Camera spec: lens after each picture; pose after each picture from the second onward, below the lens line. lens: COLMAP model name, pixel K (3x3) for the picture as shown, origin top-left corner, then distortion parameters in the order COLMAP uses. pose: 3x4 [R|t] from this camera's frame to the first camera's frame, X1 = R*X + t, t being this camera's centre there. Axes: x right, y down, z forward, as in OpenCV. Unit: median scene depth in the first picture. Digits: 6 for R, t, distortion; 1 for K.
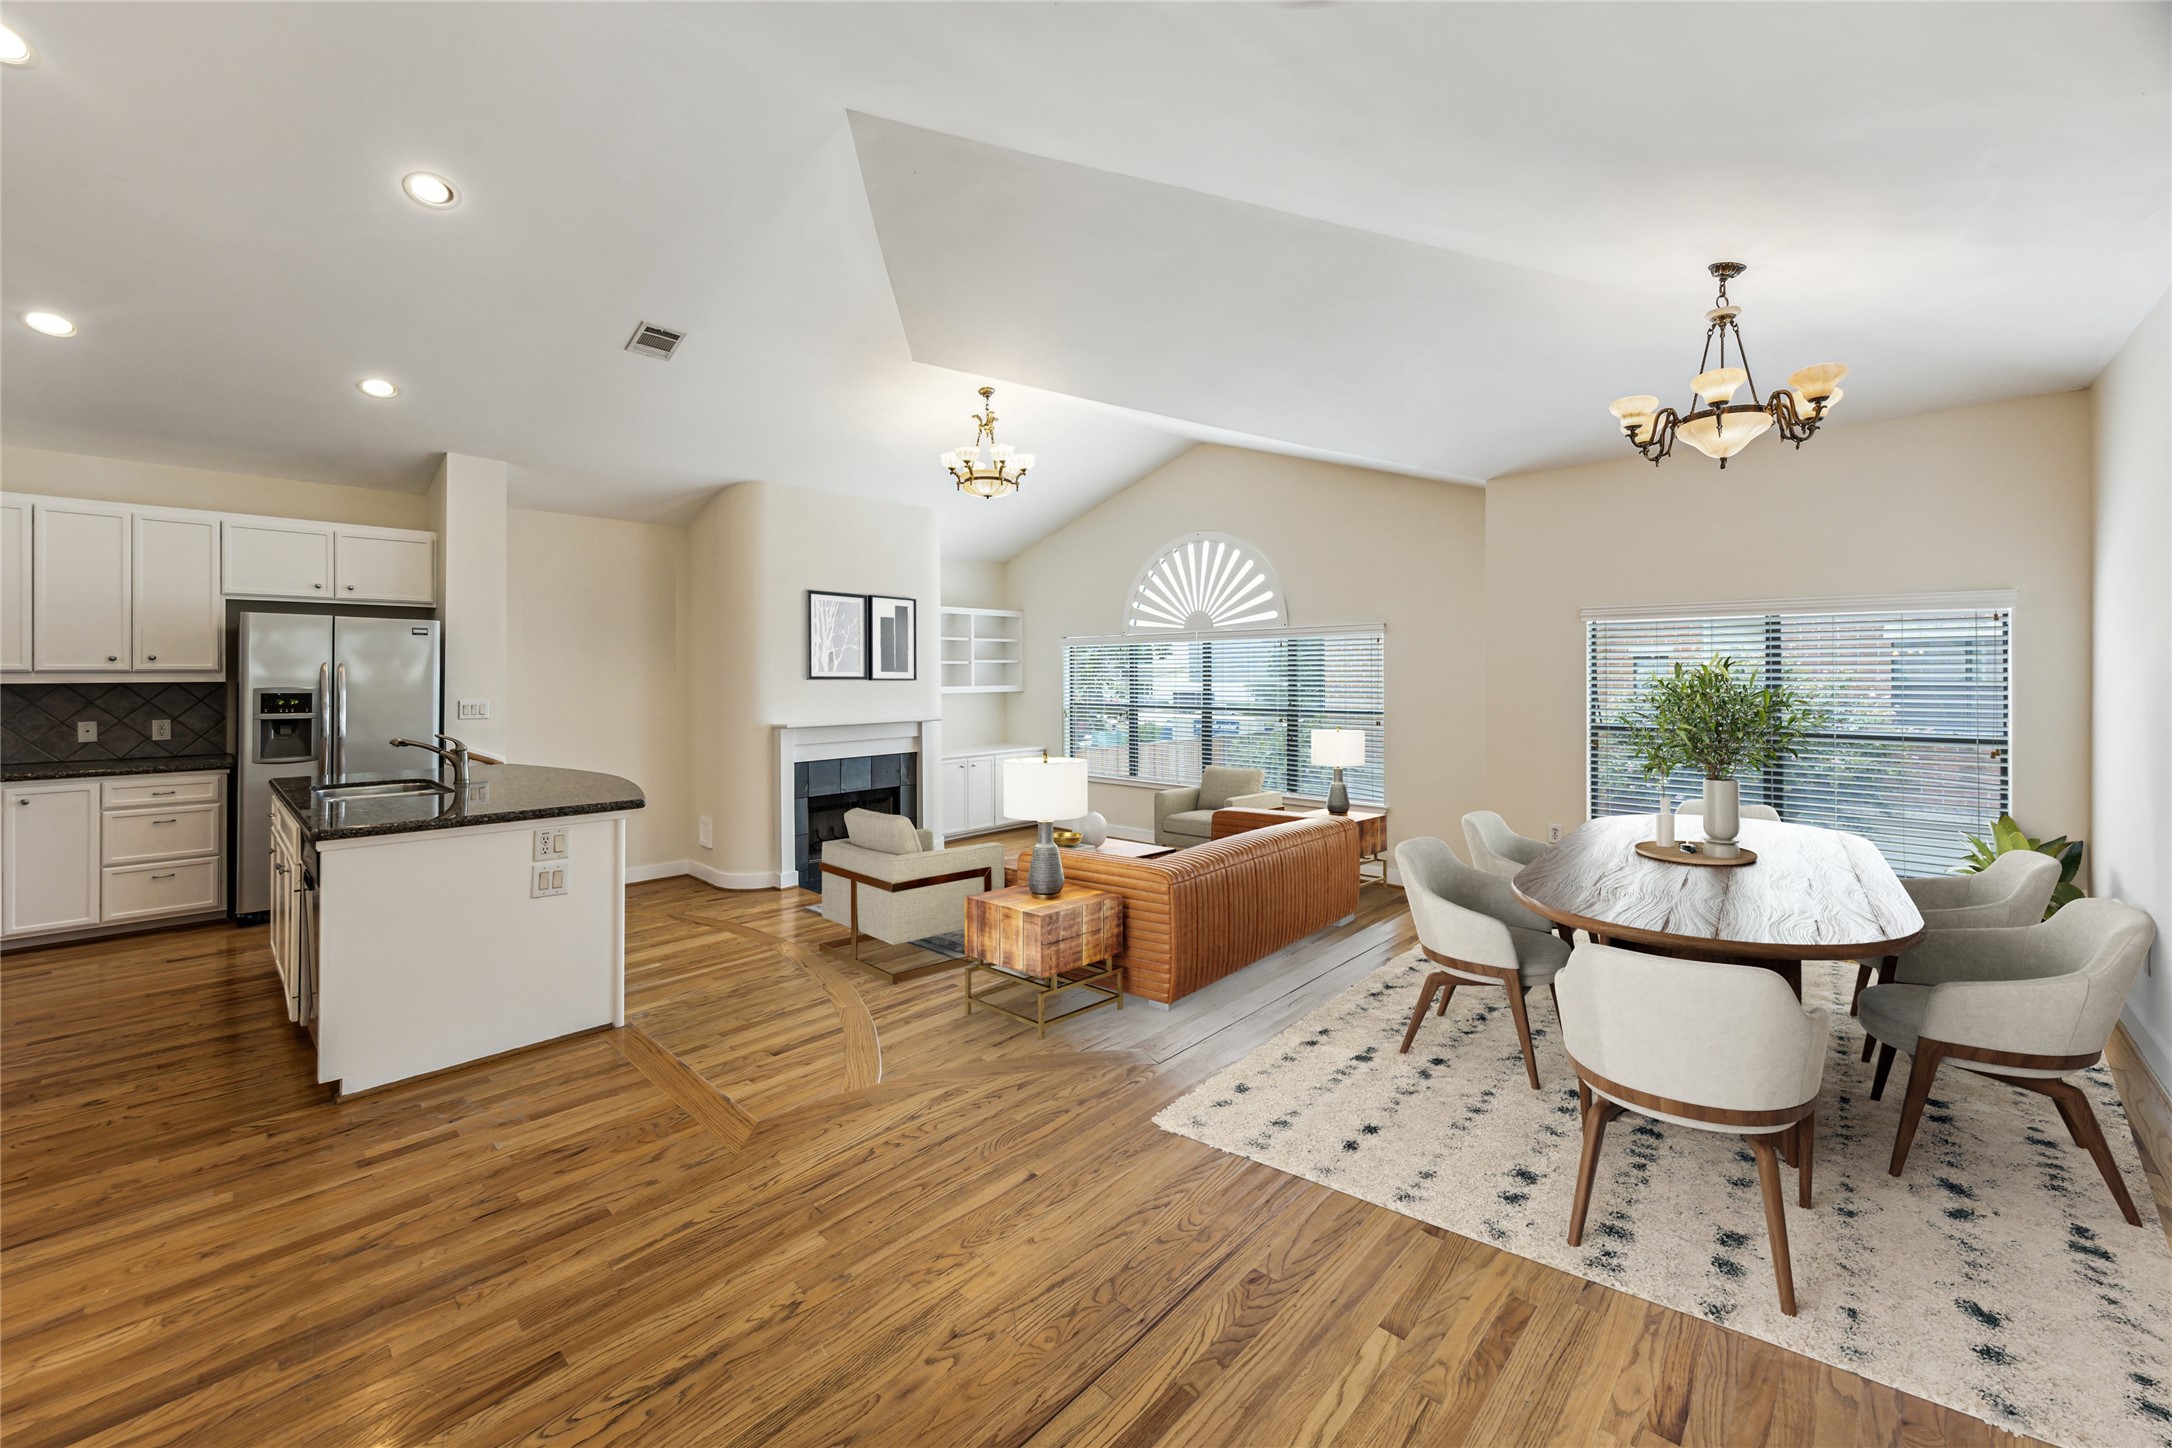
lens RADIAL K [[853.1, 0, 1077.7], [0, 853.1, 669.8], [0, 0, 1]] dist [-0.001952, -0.000299]
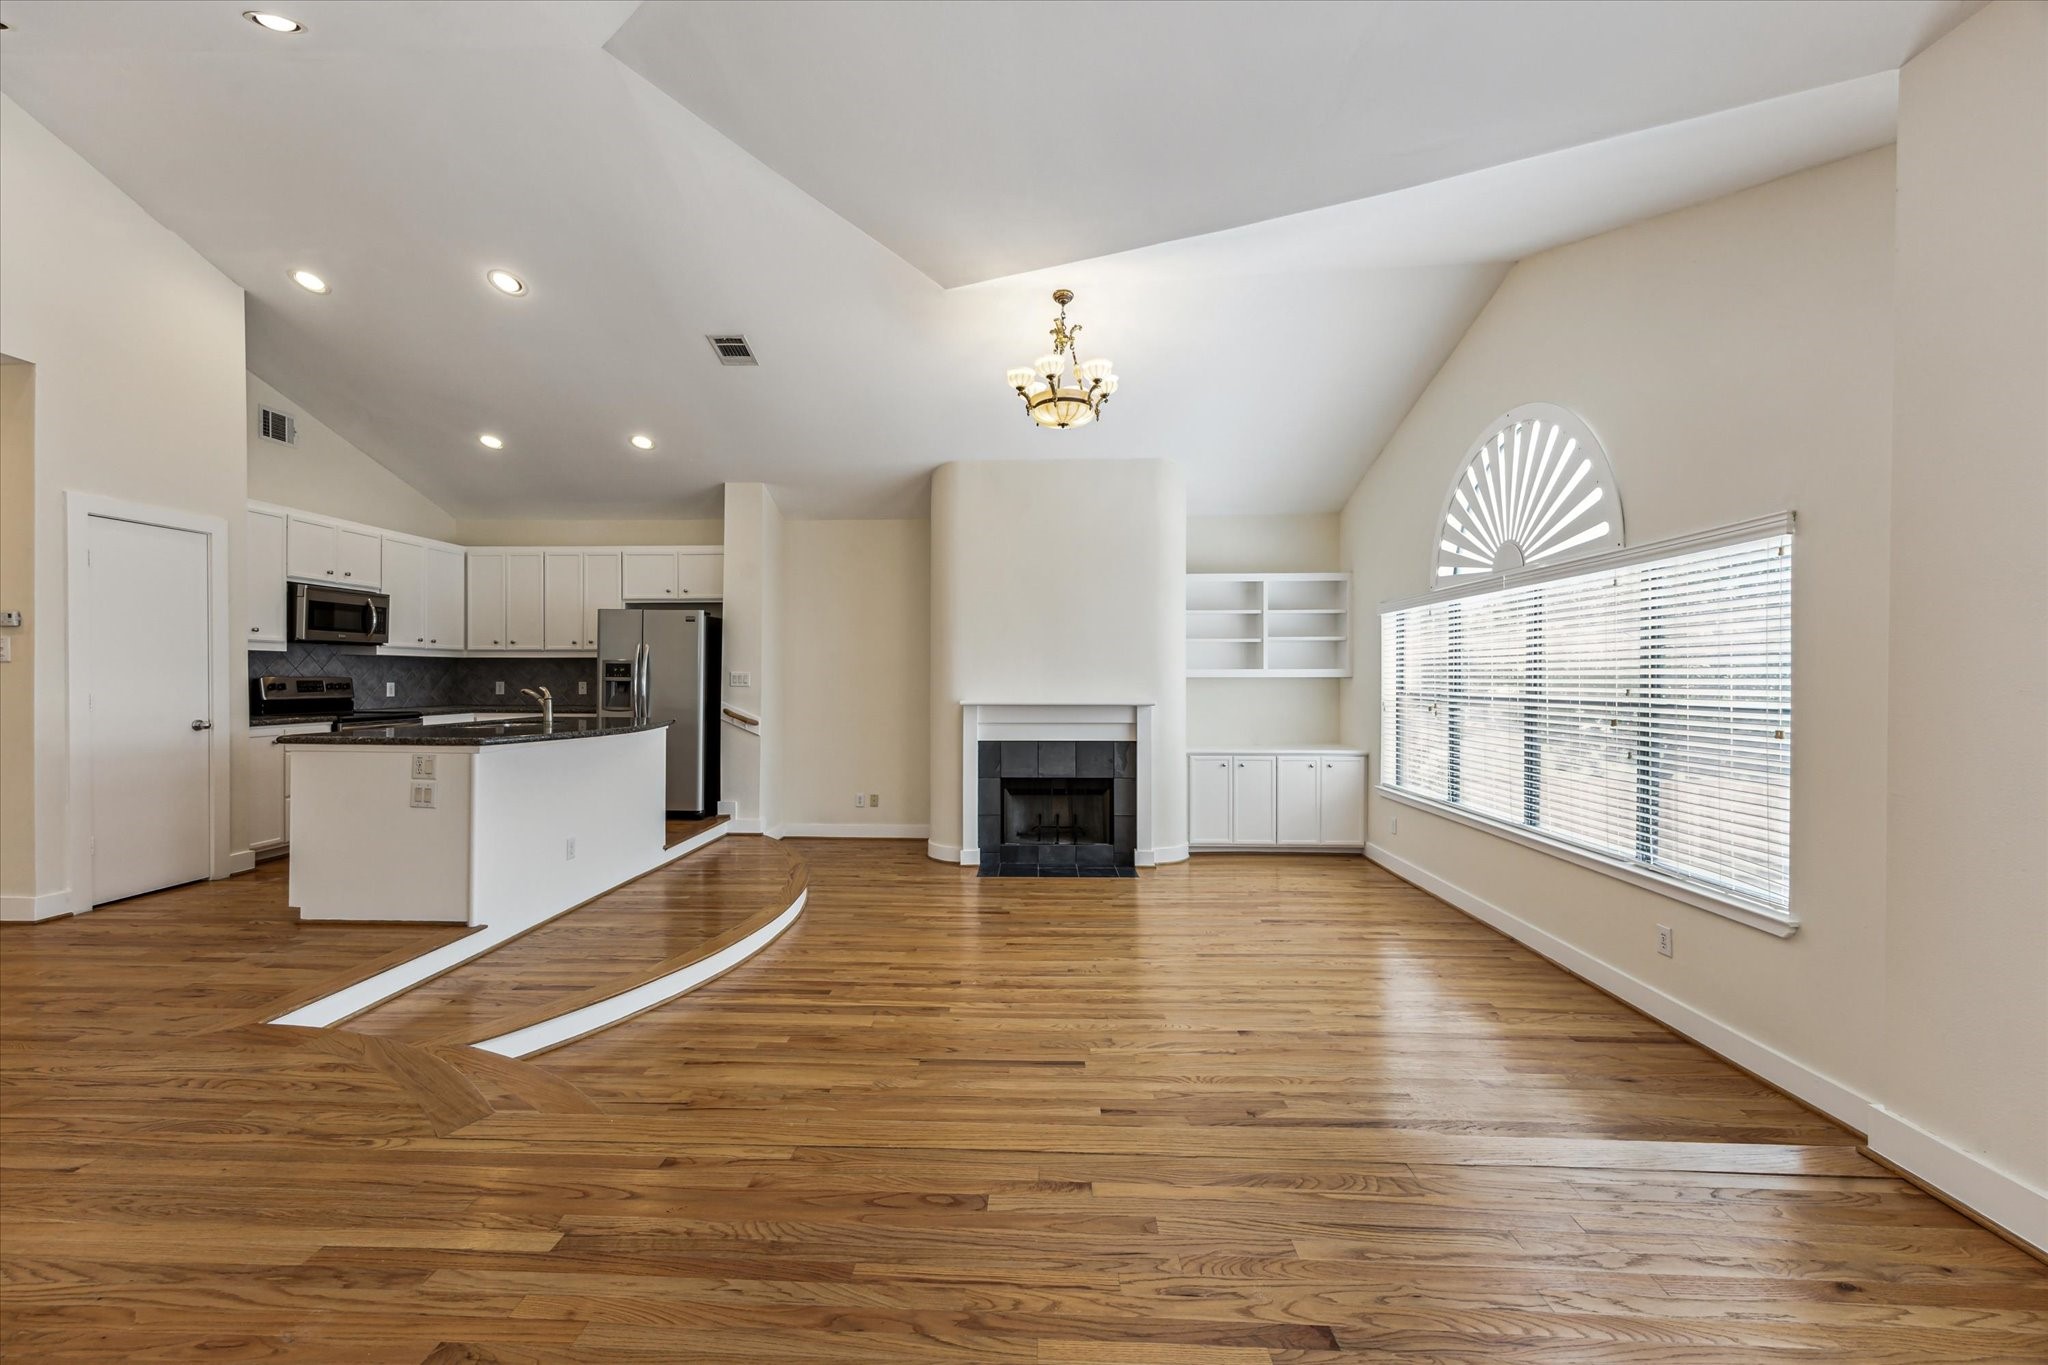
lens RADIAL K [[826.4, 0, 1020.3], [0, 826.4, 676.6], [0, 0, 1]] dist [0.000581, 0.000271]
pose [[0.661849, 0.002475, -0.749633, 0.581925], [-0.000359, 0.999995, 0.002985, 0.044461], [0.749637, -0.001707, 0.661846, 0.562050]]
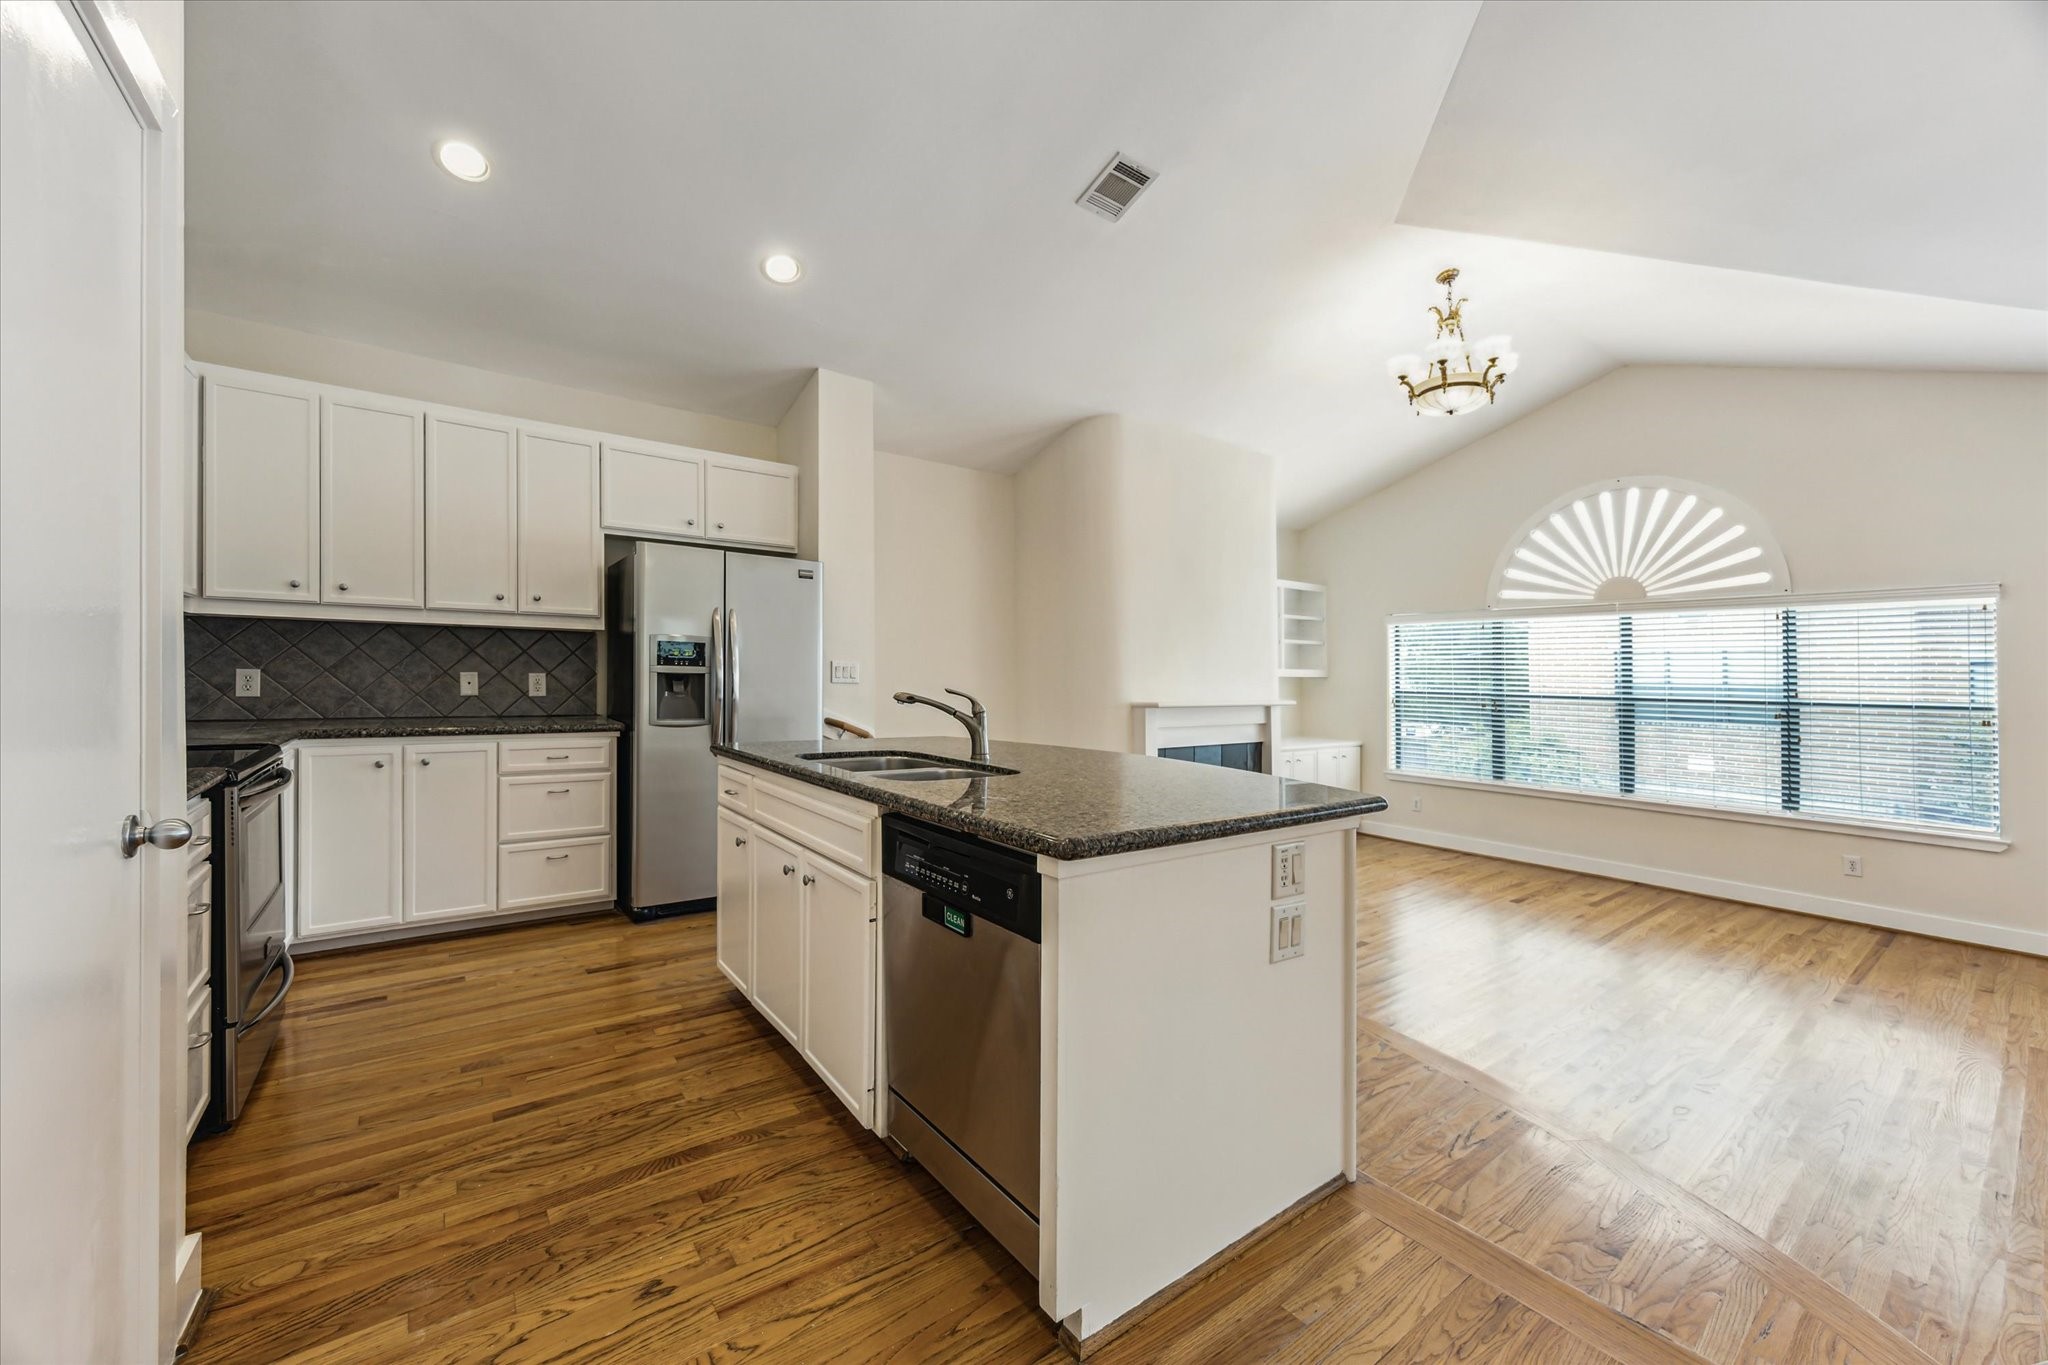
lens RADIAL K [[801.5, 0, 1024.0], [0, 801.5, 682.5], [0, 0, 1]] dist [-0.001519, -0.000203]
pose [[0.985764, 0.021435, -0.166764, -0.459269], [-0.019123, 0.999698, 0.015458, 0.047135], [0.167045, -0.012048, 0.985876, 0.282744]]
